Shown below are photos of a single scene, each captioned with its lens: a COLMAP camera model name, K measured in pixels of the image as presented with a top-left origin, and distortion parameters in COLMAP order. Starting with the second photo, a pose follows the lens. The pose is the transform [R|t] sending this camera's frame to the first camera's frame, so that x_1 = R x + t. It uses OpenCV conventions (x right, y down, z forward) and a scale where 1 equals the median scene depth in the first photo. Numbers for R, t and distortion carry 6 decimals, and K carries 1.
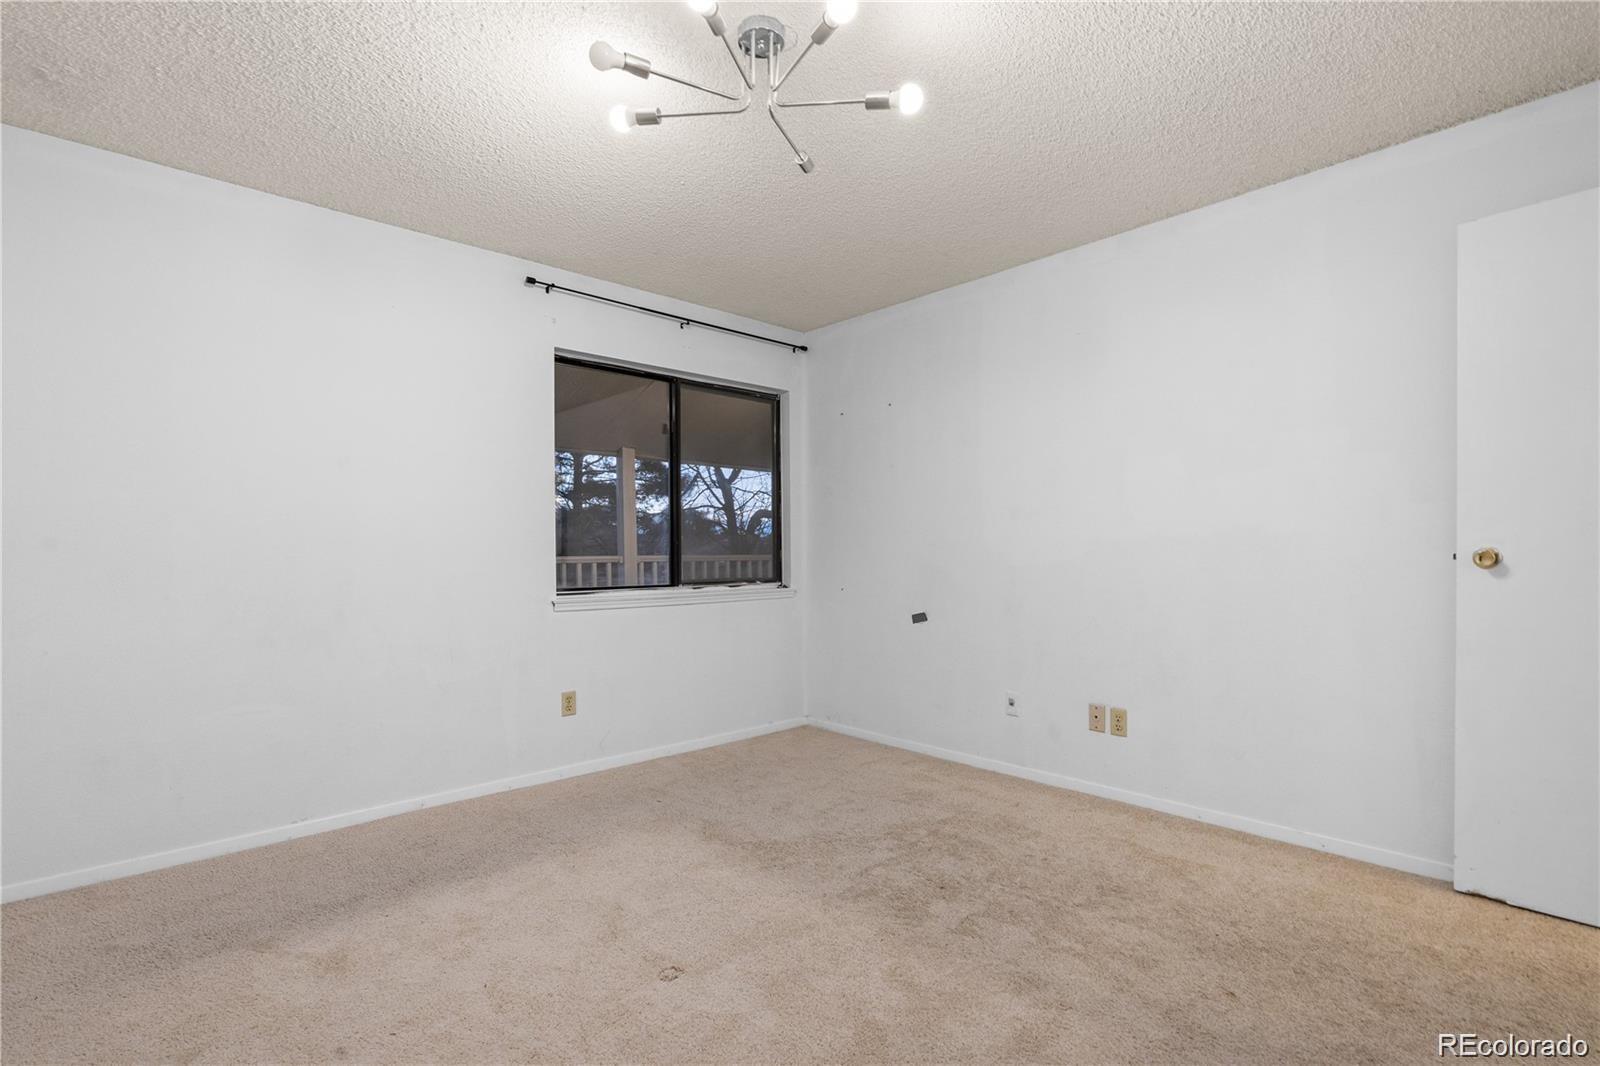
lens RADIAL K [[722.1, 0, 797.1], [0, 722.1, 537.0], [0, 0, 1]] dist [-0.008187, 0.000627]
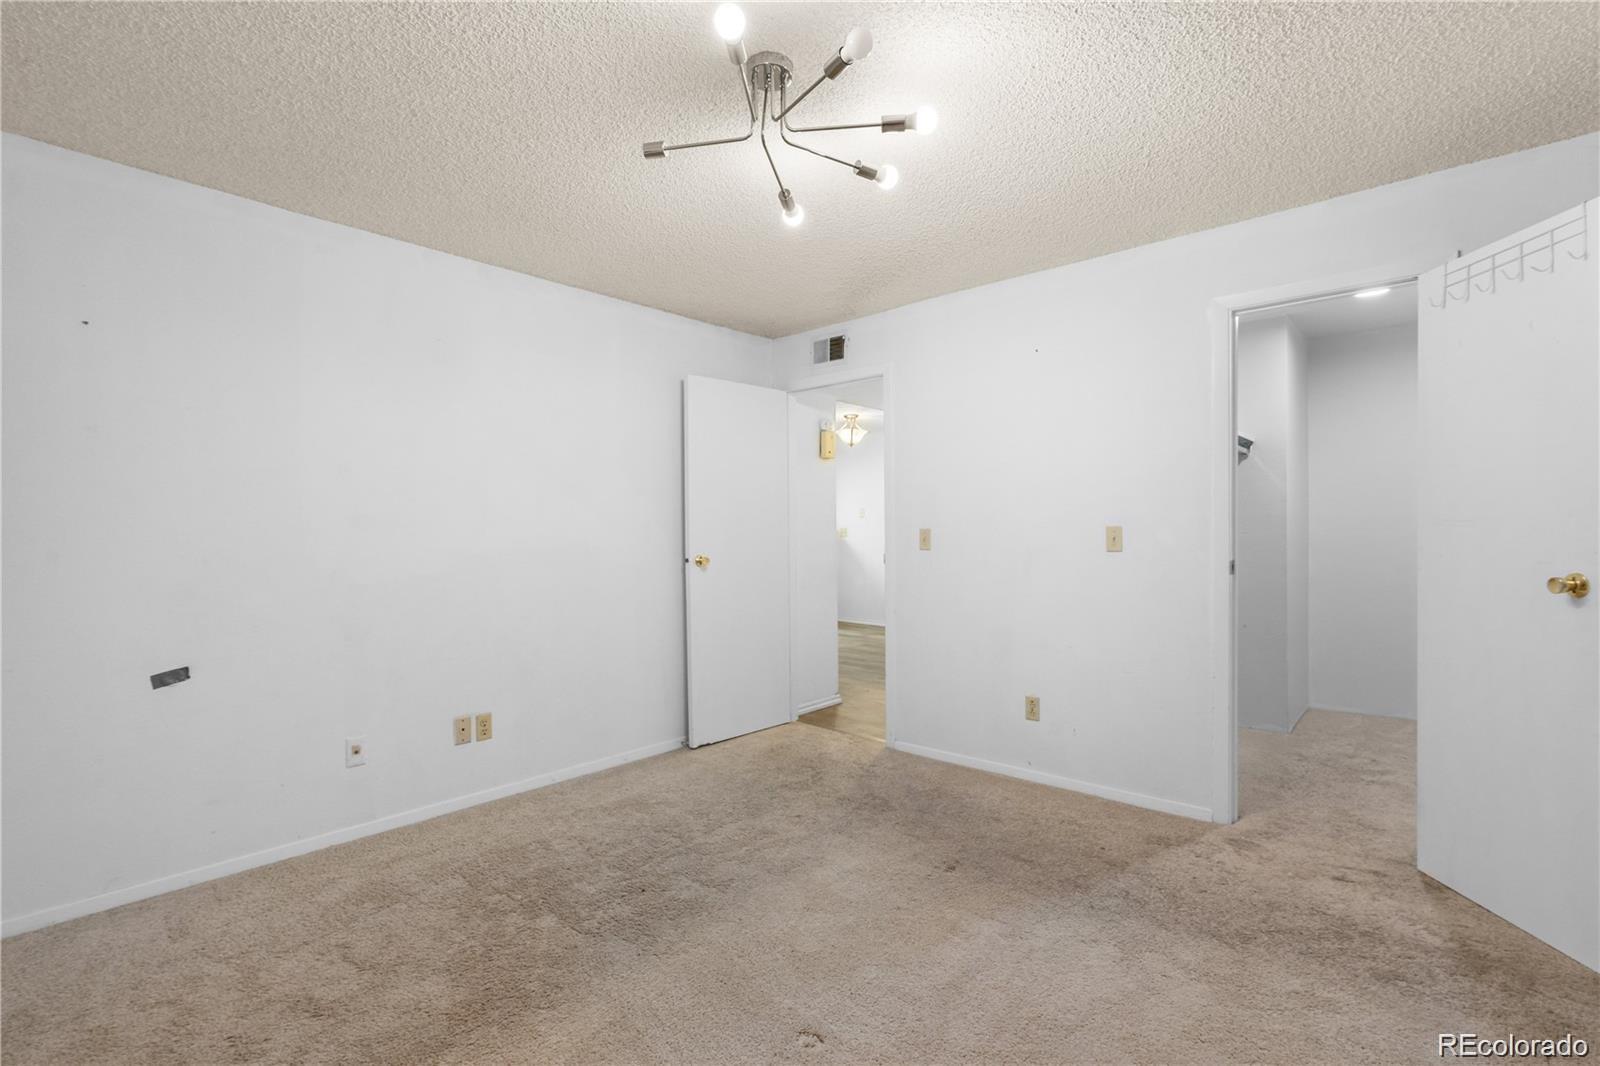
lens RADIAL K [[722.1, 0, 797.1], [0, 722.1, 537.0], [0, 0, 1]] dist [-0.008187, 0.000627]
pose [[-0.057876, 0.002813, 0.998320, -0.615309], [-0.003512, 0.999989, -0.003021, -0.014424], [-0.998318, -0.003681, -0.057865, 0.611644]]
